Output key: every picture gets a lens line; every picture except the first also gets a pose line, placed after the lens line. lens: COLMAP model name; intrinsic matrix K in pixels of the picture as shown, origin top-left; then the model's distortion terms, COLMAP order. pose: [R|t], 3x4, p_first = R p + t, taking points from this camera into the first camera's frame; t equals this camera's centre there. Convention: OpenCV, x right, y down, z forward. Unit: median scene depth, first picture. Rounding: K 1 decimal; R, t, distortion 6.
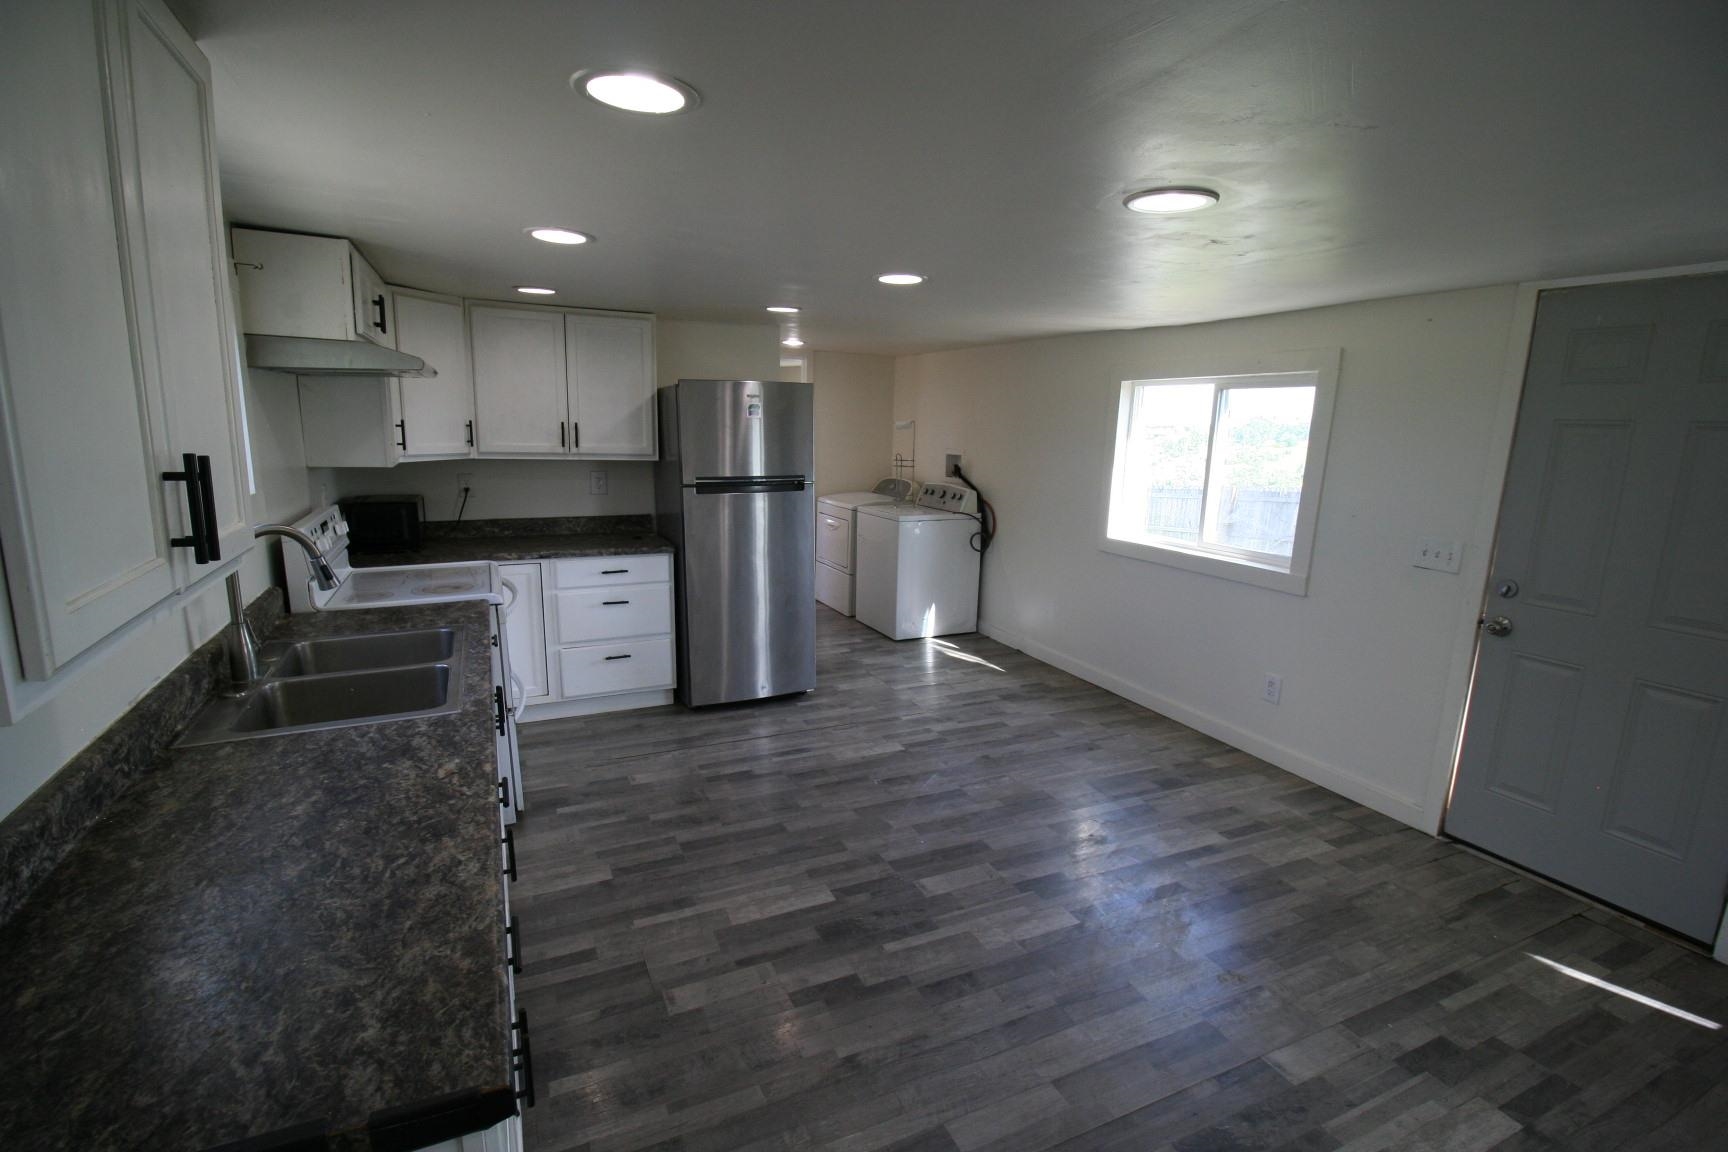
lens RADIAL K [[804.4, 0, 852.5], [0, 804.4, 582.9], [0, 0, 1]] dist [-0.004875, -0.010089]
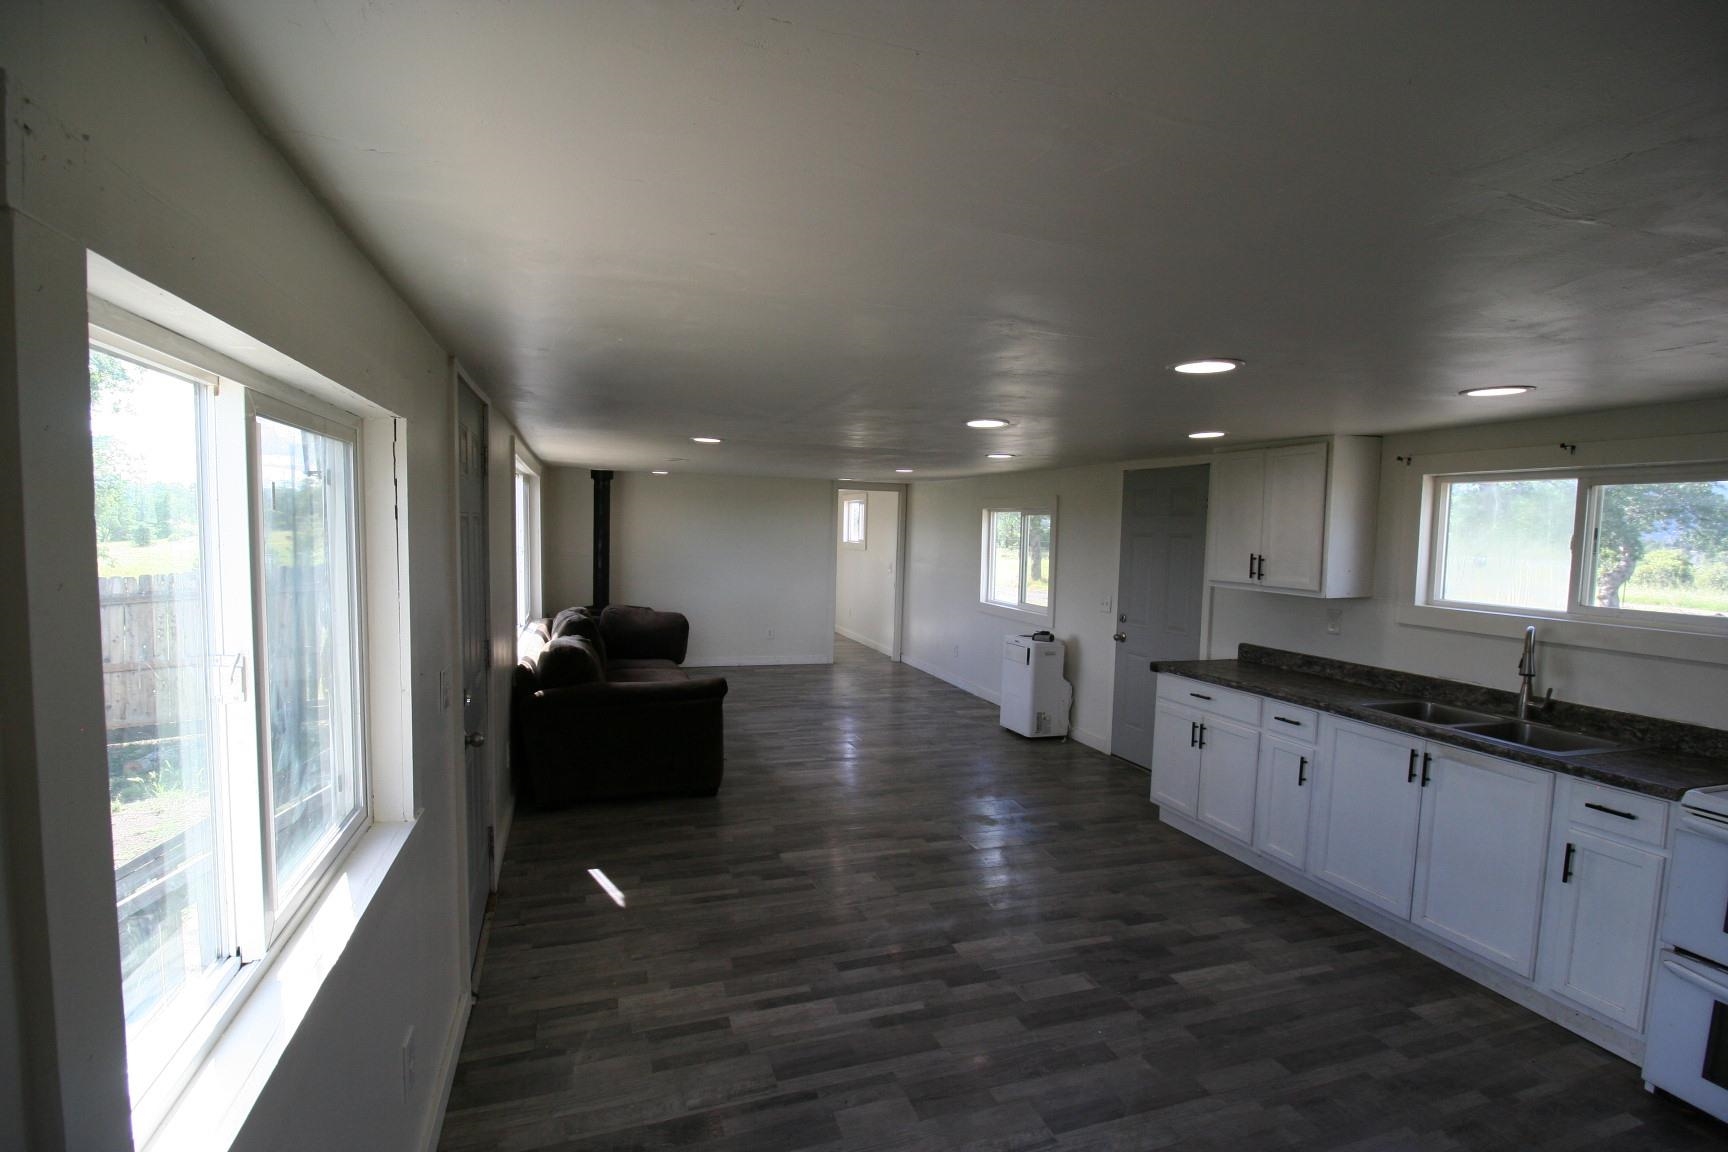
lens RADIAL K [[804.4, 0, 852.5], [0, 804.4, 582.9], [0, 0, 1]] dist [-0.004875, -0.010089]
pose [[-0.993090, -0.051543, 0.105434, 0.326400], [-0.021319, 0.962675, 0.269820, -0.416113], [-0.115406, 0.265707, -0.957121, 1.988759]]
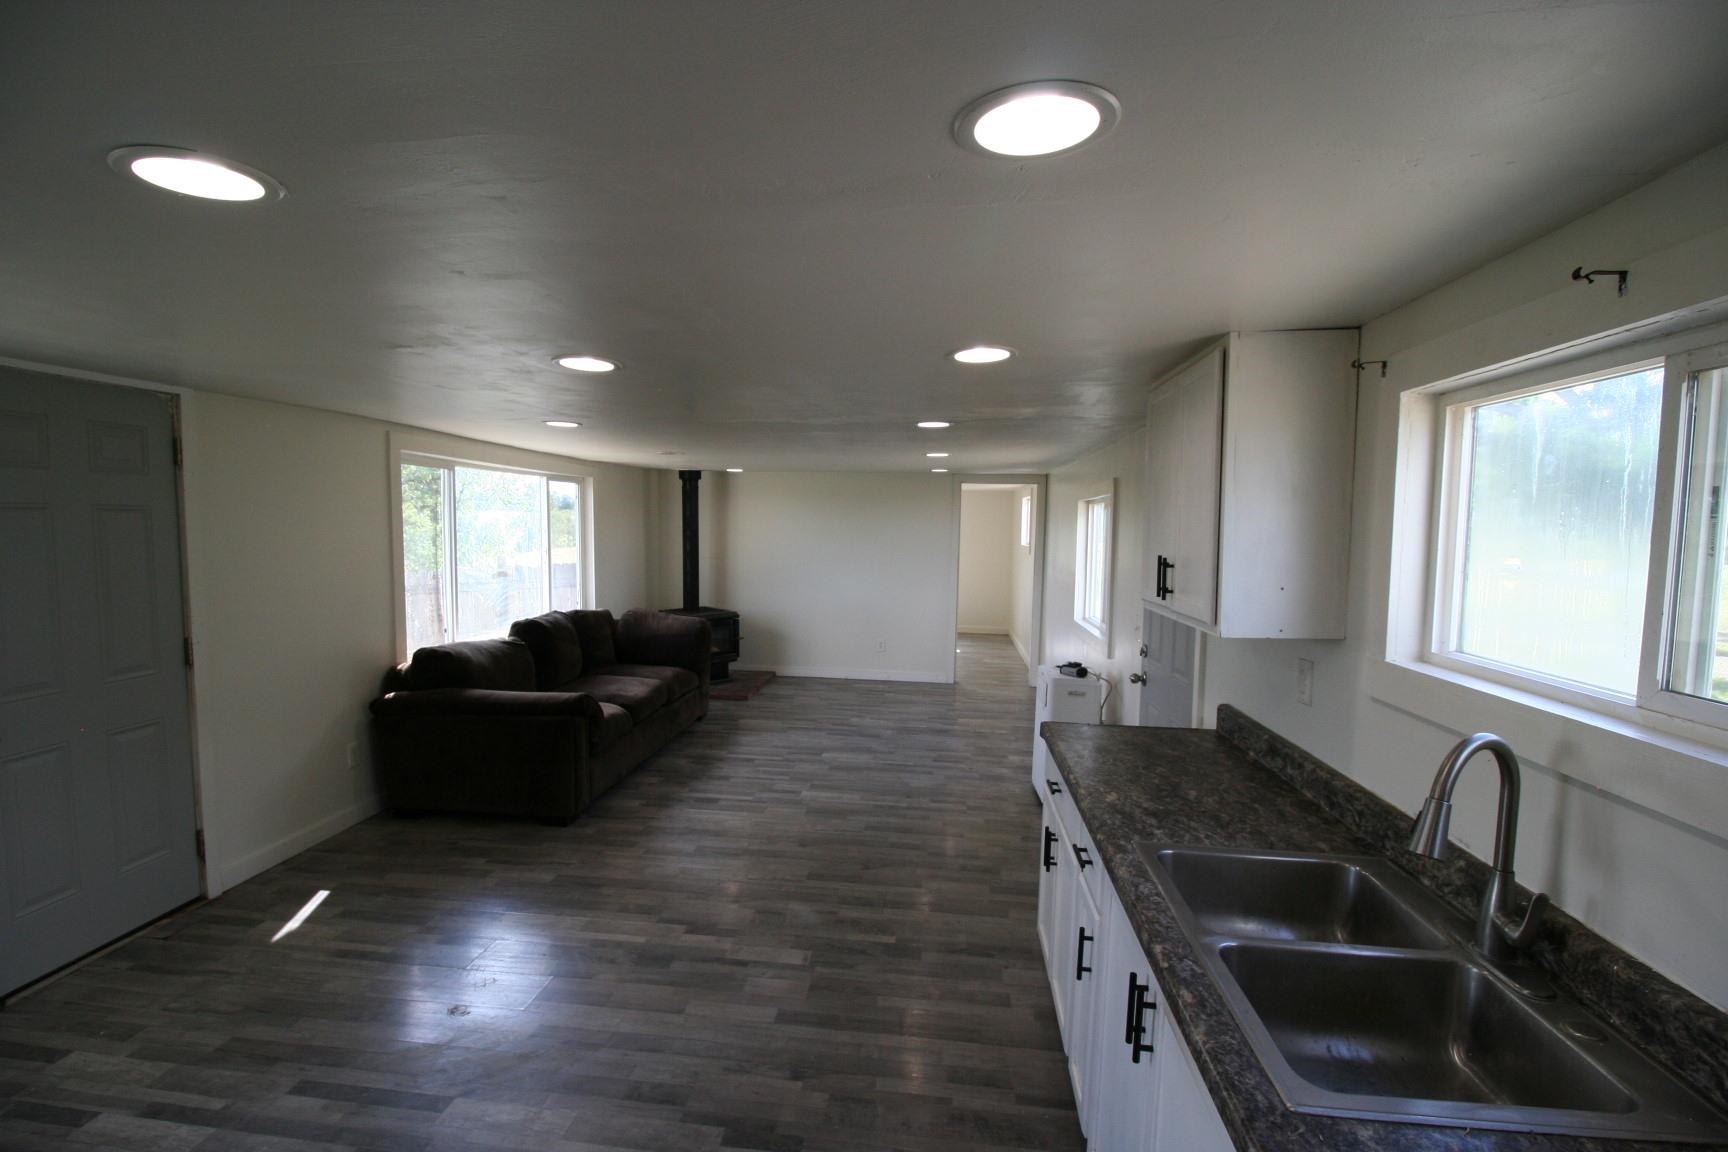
lens RADIAL K [[804.4, 0, 852.5], [0, 804.4, 582.9], [0, 0, 1]] dist [-0.004875, -0.010089]
pose [[-0.856733, -0.071091, 0.510837, -0.467230], [0.069954, 0.965285, 0.251657, -0.289180], [-0.510993, 0.251338, -0.822019, 1.320241]]
